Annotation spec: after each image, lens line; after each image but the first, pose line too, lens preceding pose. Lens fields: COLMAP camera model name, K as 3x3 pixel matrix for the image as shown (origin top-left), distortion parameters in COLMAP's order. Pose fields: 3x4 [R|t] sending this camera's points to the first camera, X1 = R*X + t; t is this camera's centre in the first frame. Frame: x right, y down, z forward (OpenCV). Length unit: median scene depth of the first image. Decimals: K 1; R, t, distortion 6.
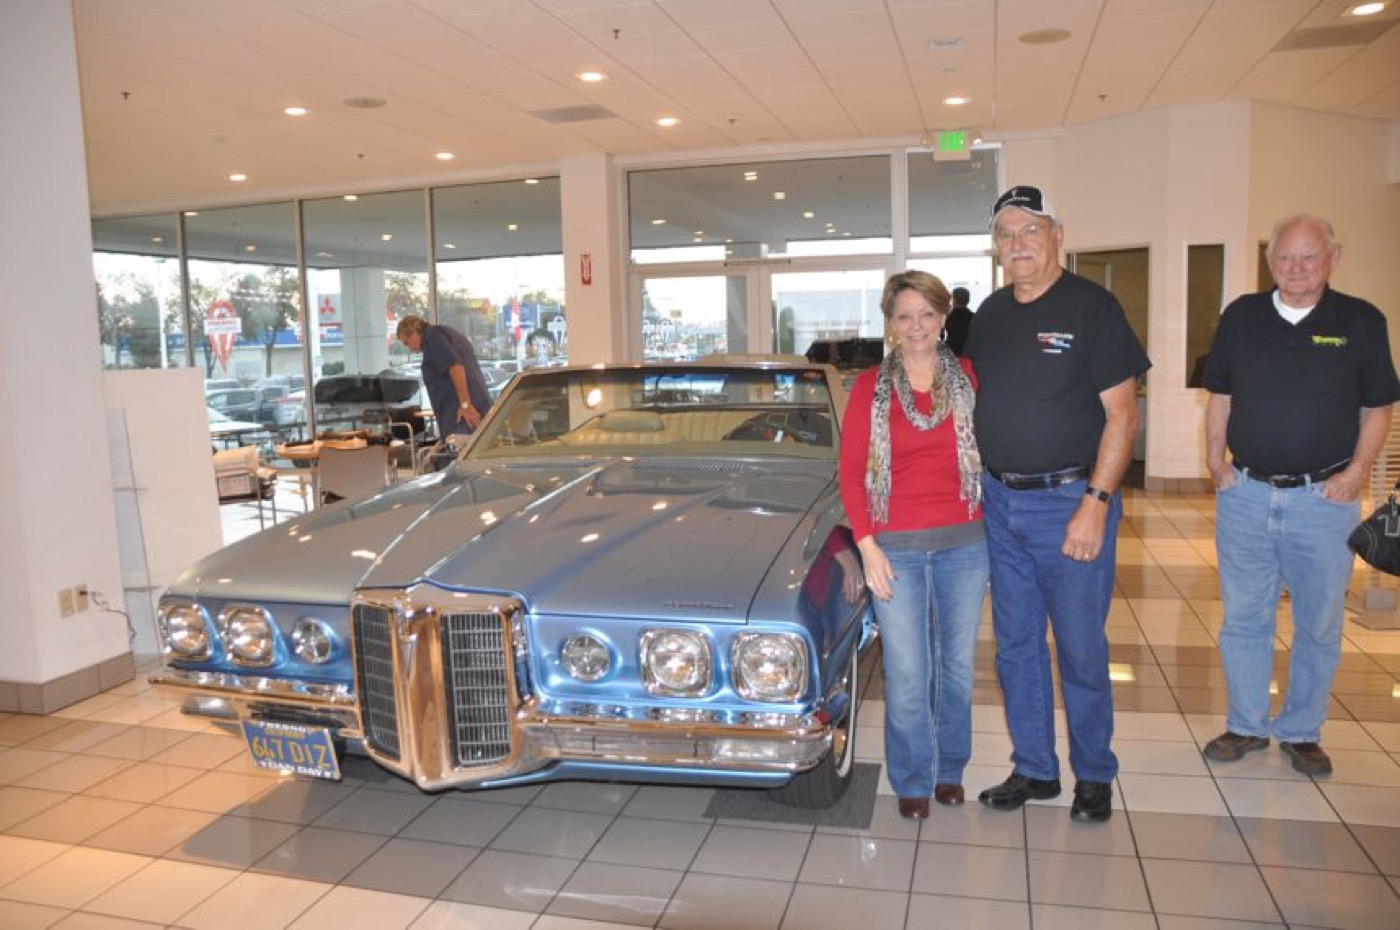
lens RADIAL K [[1109.0, 0, 697.7], [0, 1109.0, 468.6], [0, 0, 1]] dist [-0.123147, 0.055062]
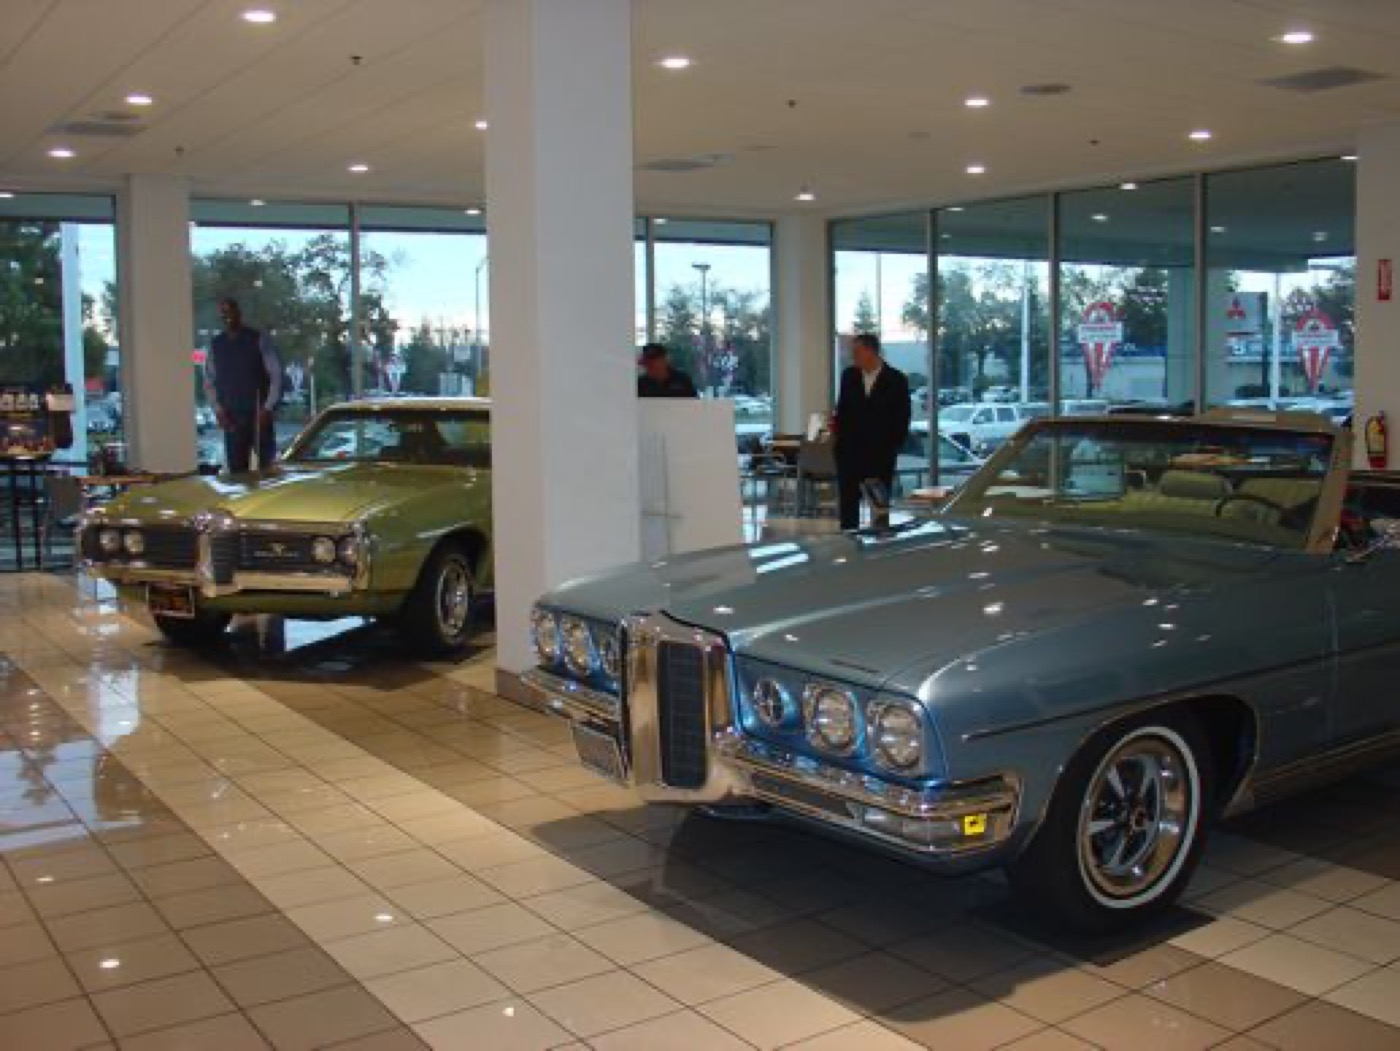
lens RADIAL K [[1501.4, 0, 695.6], [0, 1501.4, 478.3], [0, 0, 1]] dist [-0.128848, 0.000000]
pose [[0.765623, 0.067417, -0.639747, 0.199098], [-0.087411, 0.996172, 0.000368, -0.009142], [0.637323, 0.055639, 0.768585, -0.038355]]
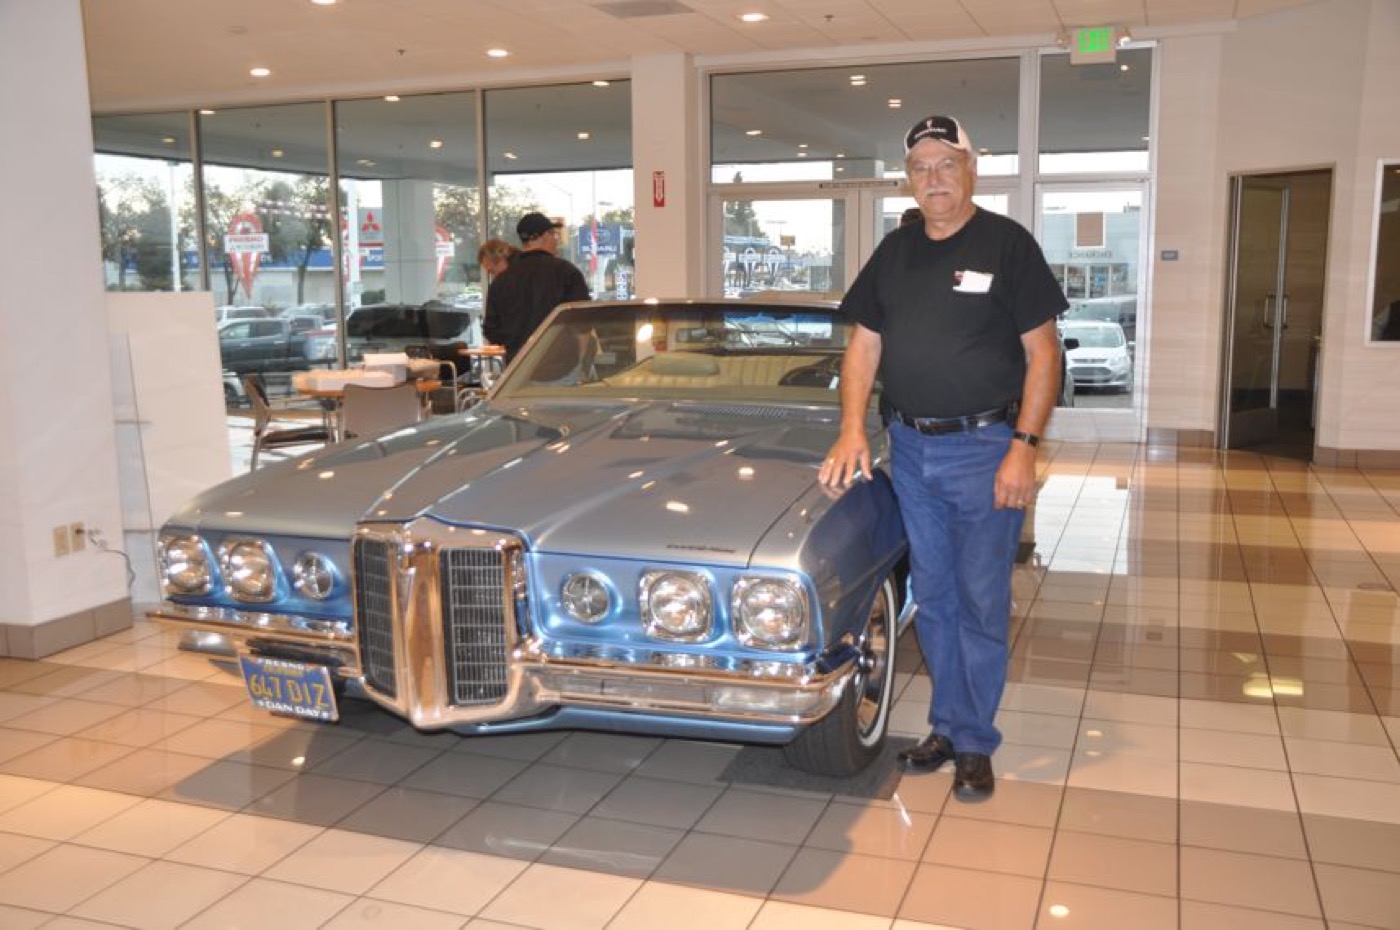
lens RADIAL K [[1333.0, 0, 701.3], [0, 1333.0, 462.4], [0, 0, 1]] dist [-0.035170, 0.000000]
pose [[0.996287, 0.030238, -0.080607, 0.024938], [-0.028079, 0.999219, 0.027788, 0.003990], [0.081384, -0.025422, 0.996359, -0.045424]]
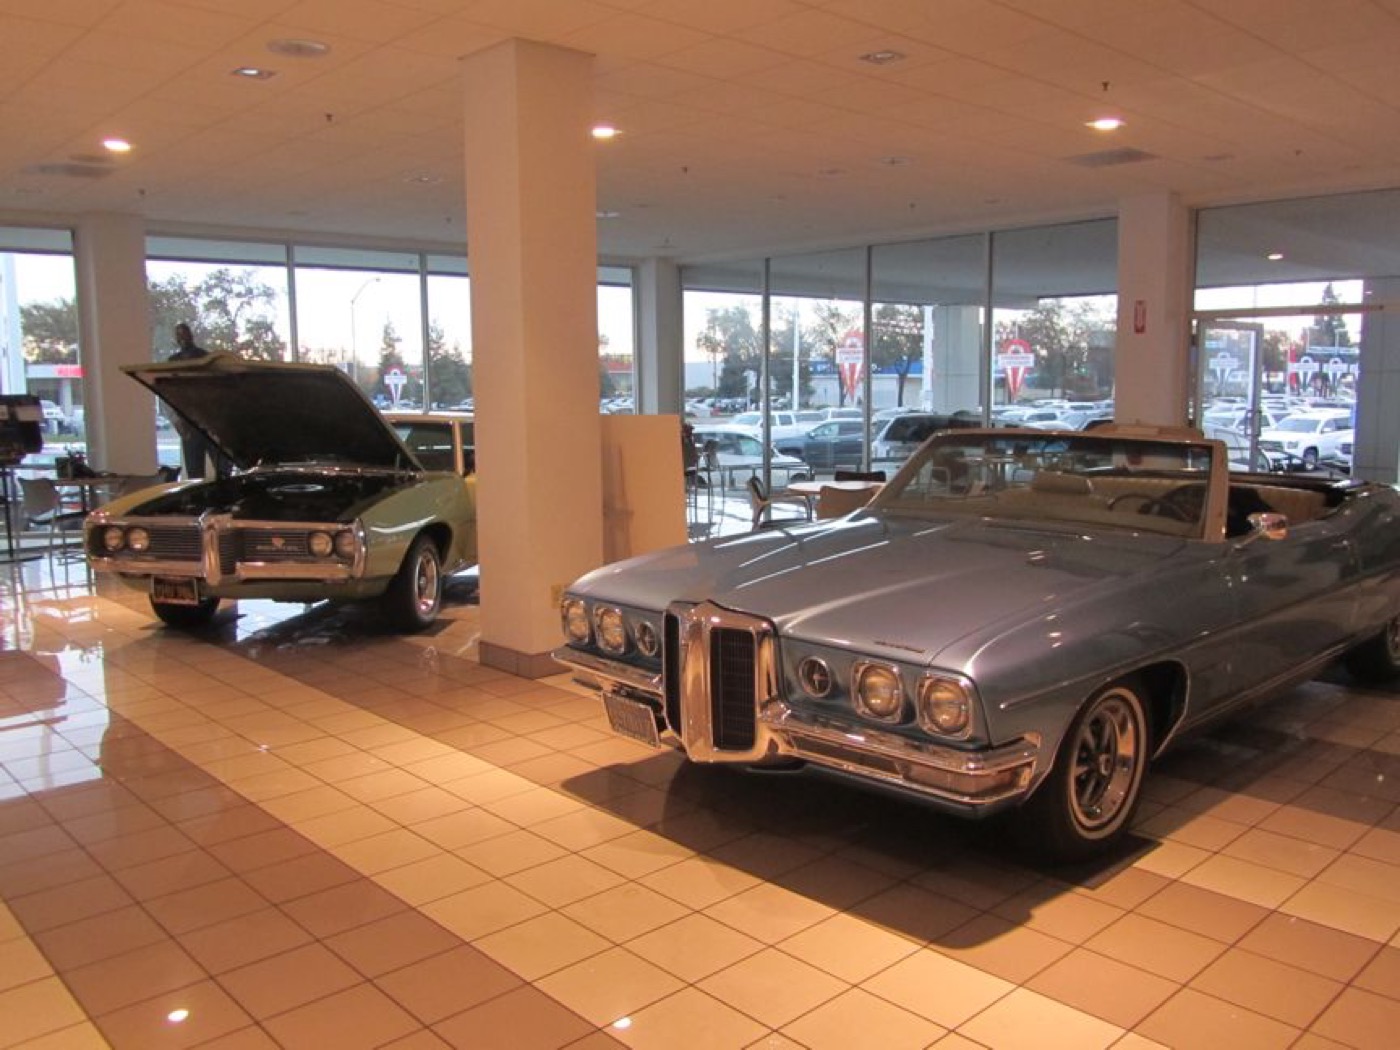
lens RADIAL K [[1178.4, 0, 700.5], [0, 1178.4, 500.7], [0, 0, 1]] dist [-0.023313, -0.017452]
pose [[0.851683, 0.075576, -0.518579, 0.124153], [-0.079578, 0.996722, 0.014565, -0.009268], [0.517980, 0.028863, 0.854905, -0.052910]]
